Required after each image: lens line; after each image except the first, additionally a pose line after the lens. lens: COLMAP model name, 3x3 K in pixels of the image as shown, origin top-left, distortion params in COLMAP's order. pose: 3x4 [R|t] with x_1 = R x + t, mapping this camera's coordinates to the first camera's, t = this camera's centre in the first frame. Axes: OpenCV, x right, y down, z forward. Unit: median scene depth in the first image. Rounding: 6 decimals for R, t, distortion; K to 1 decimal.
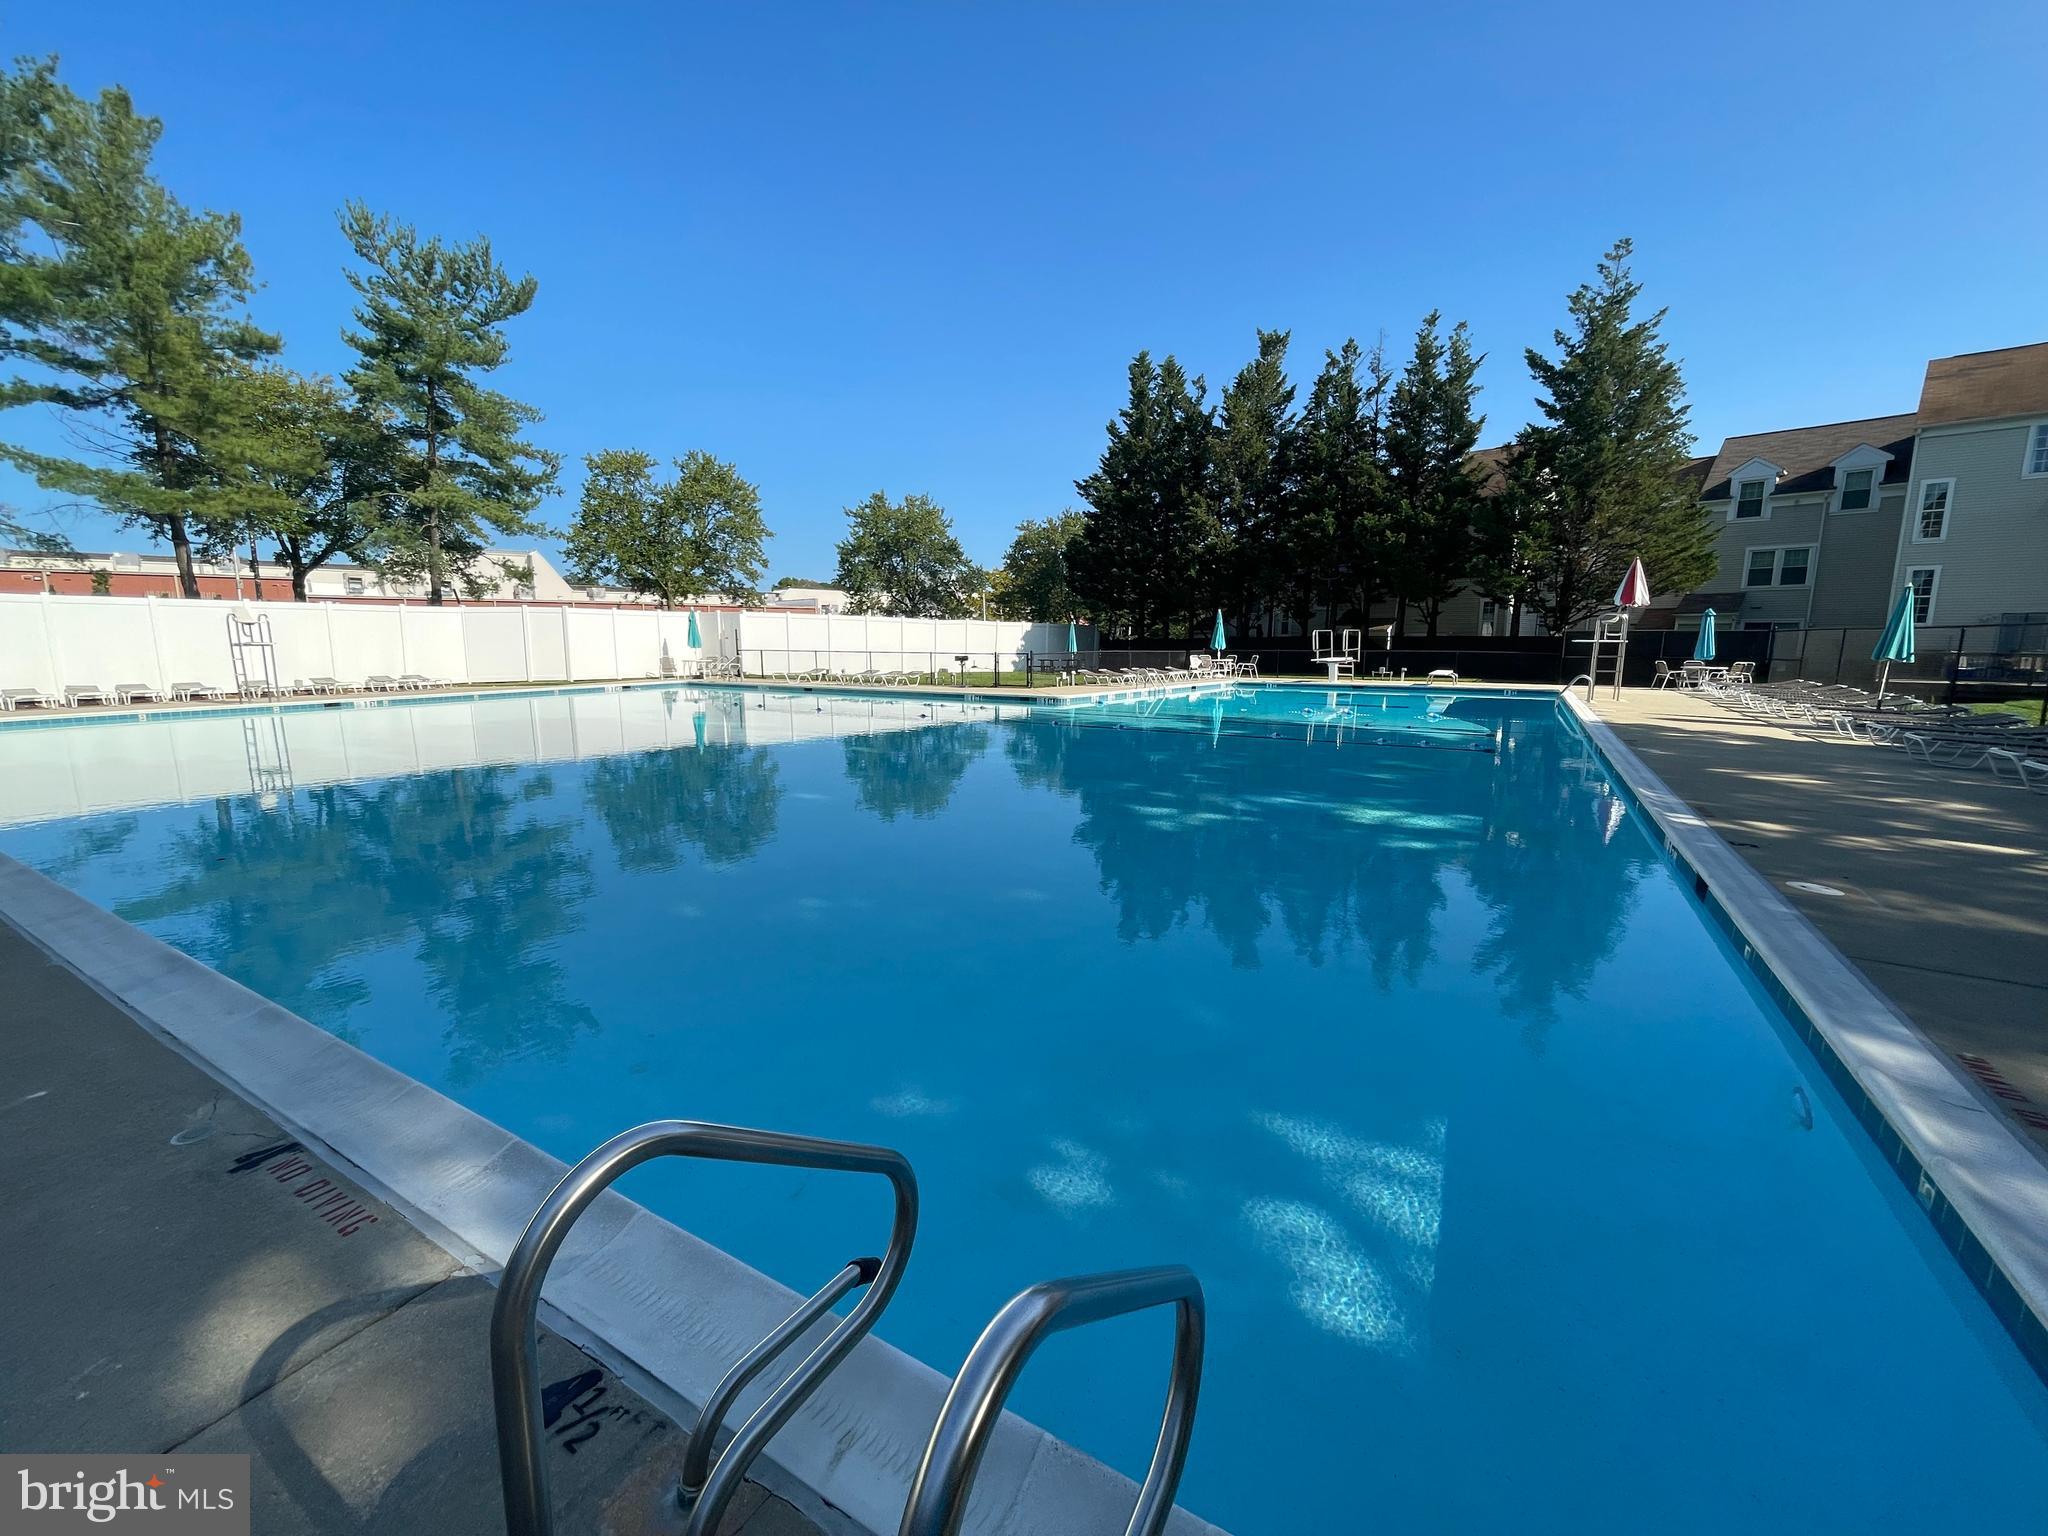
lens RADIAL K [[878.7, 0, 1024.0], [0, 878.7, 768.0], [0, 0, 1]] dist [-0.001400, -0.000228]
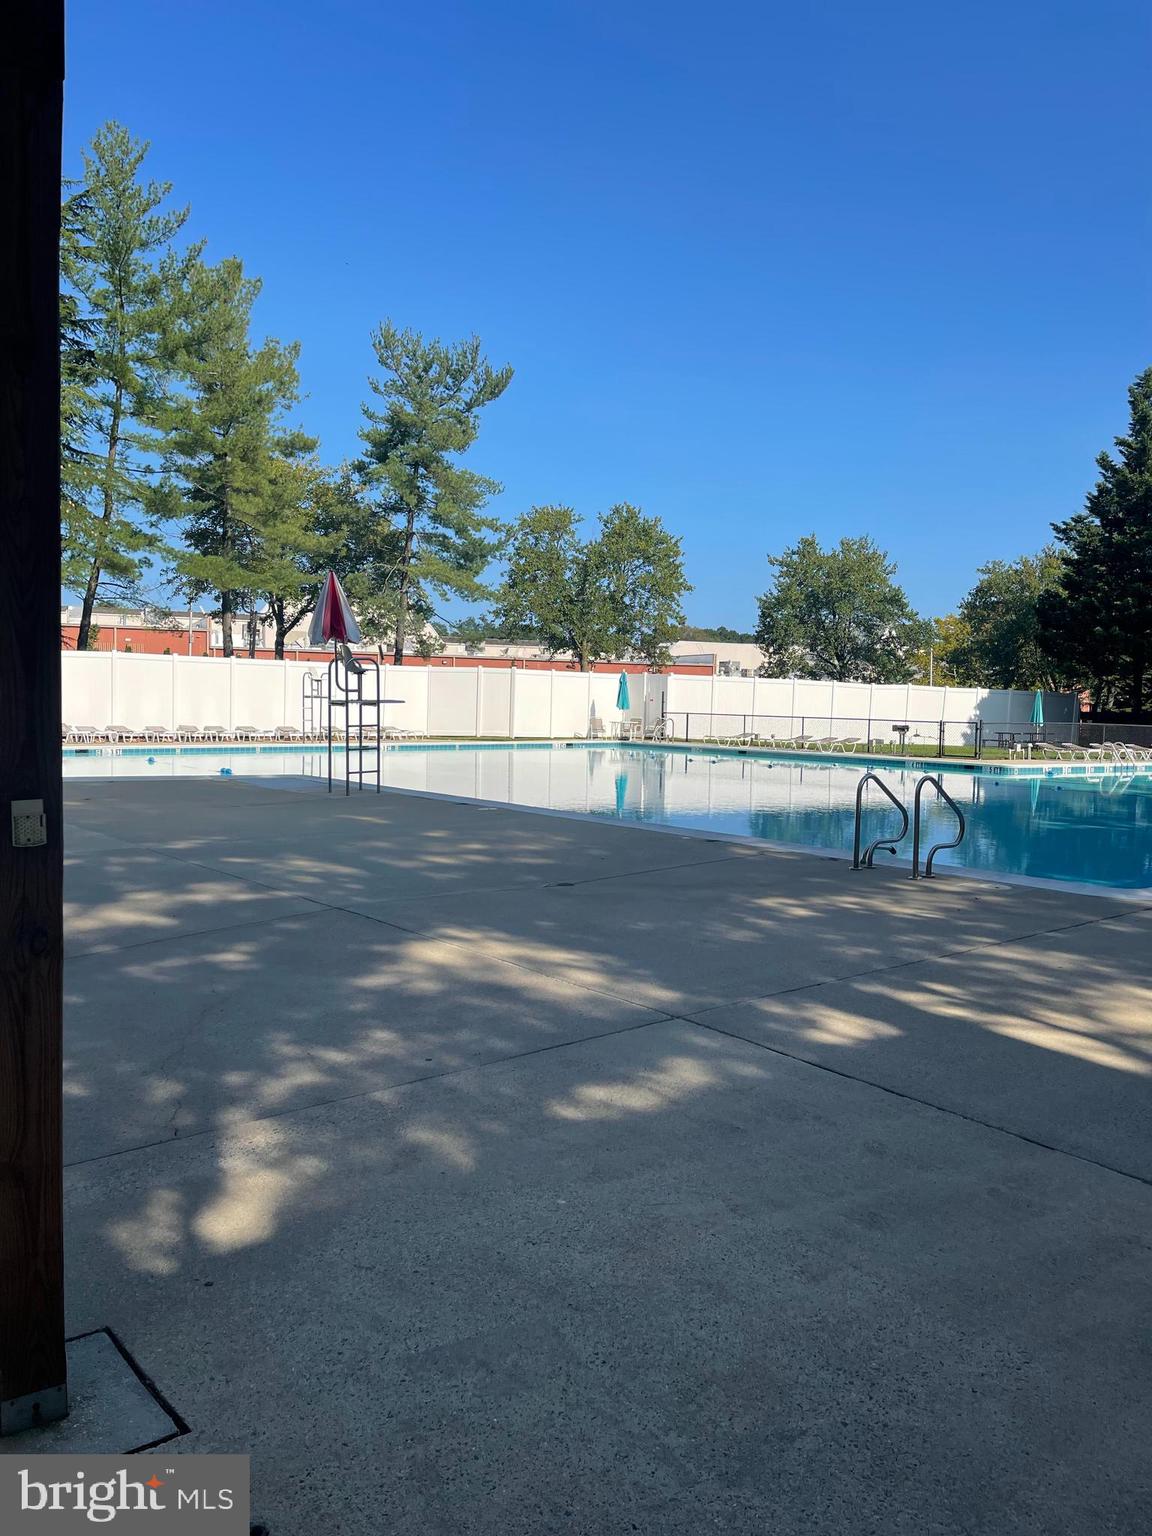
lens RADIAL K [[1142.0, 0, 576.0], [0, 1142.0, 768.0], [0, 0, 1]] dist [0.040576, -0.004758]
pose [[0.941506, 0.041030, -0.334489, 0.007706], [-0.071106, 0.994401, -0.078171, 0.026887], [0.329409, 0.097383, 0.939152, -0.176472]]
